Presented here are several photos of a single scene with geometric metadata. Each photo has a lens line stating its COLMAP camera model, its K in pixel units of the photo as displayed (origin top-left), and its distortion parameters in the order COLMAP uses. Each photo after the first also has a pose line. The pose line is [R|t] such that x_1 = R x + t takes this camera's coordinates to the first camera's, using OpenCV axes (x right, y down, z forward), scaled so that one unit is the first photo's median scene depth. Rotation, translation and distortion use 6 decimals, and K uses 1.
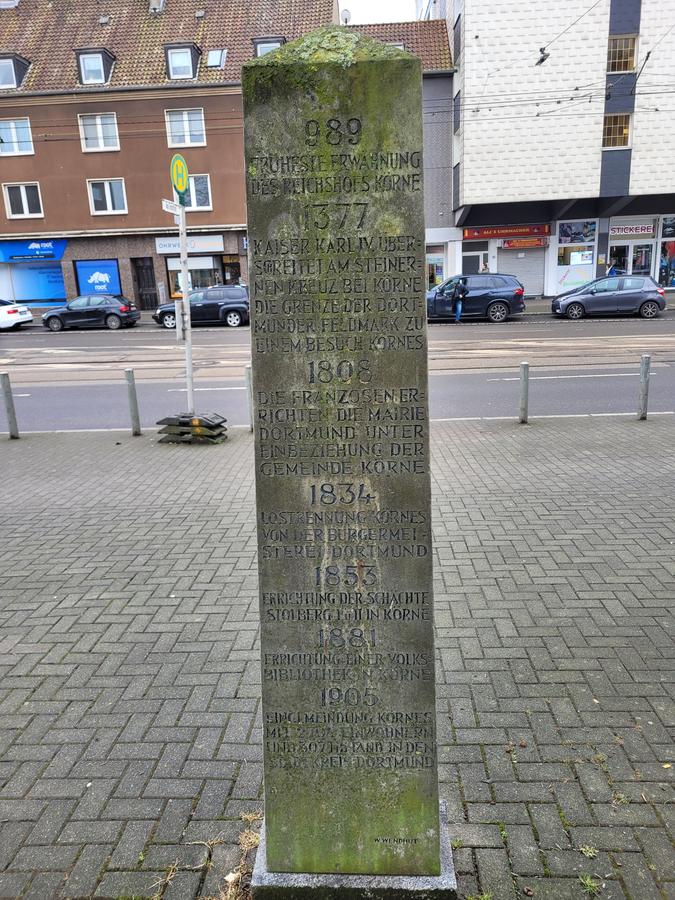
lens RADIAL K [[667.7, 0, 339.2], [0, 667.7, 448.5], [0, 0, 1]] dist [0.034331, -0.023397]
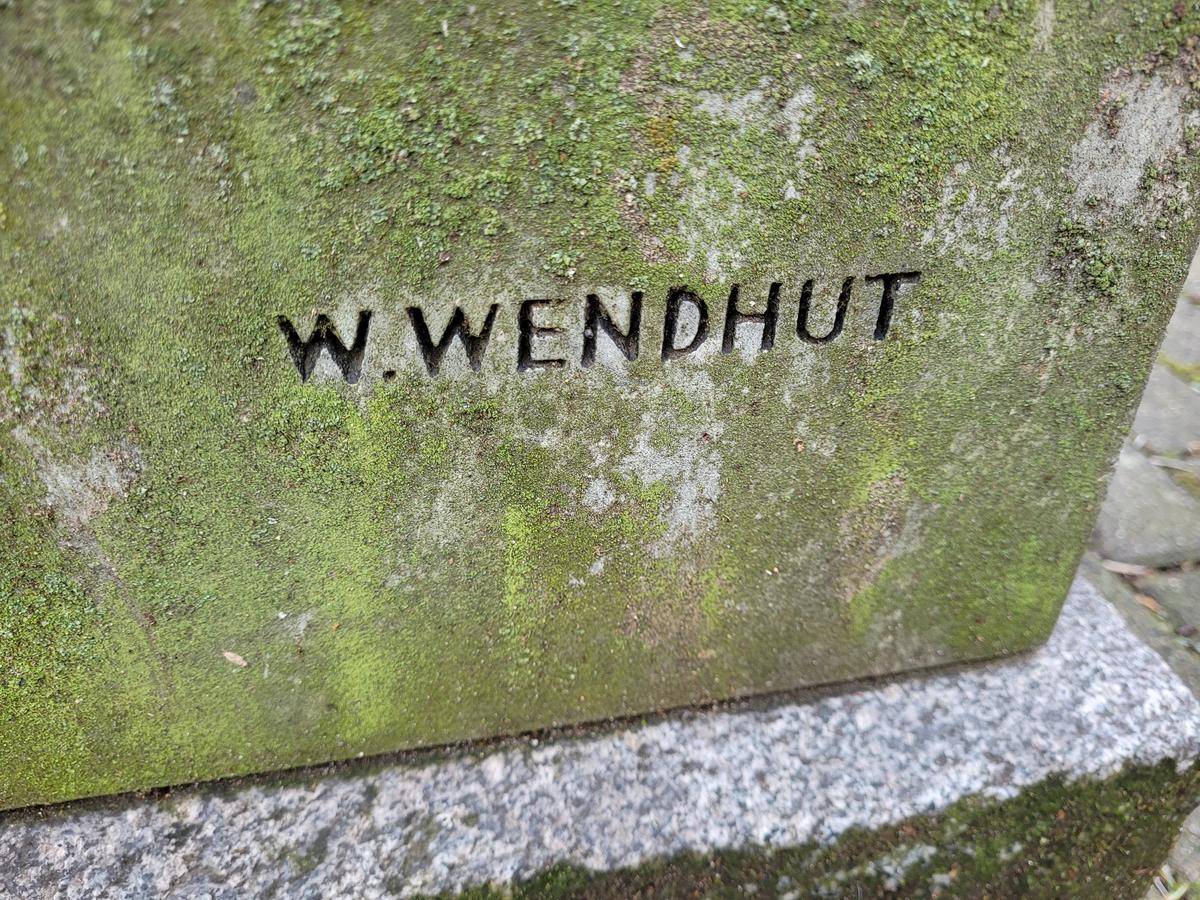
lens RADIAL K [[890.3, 0, 601.4], [0, 890.3, 451.3], [0, 0, 1]] dist [0.034331, -0.023397]
pose [[0.964914, -0.108281, 0.239201, 0.059816], [0.012288, 0.928631, 0.370802, 0.558663], [-0.262280, -0.354853, 0.897379, 0.913307]]
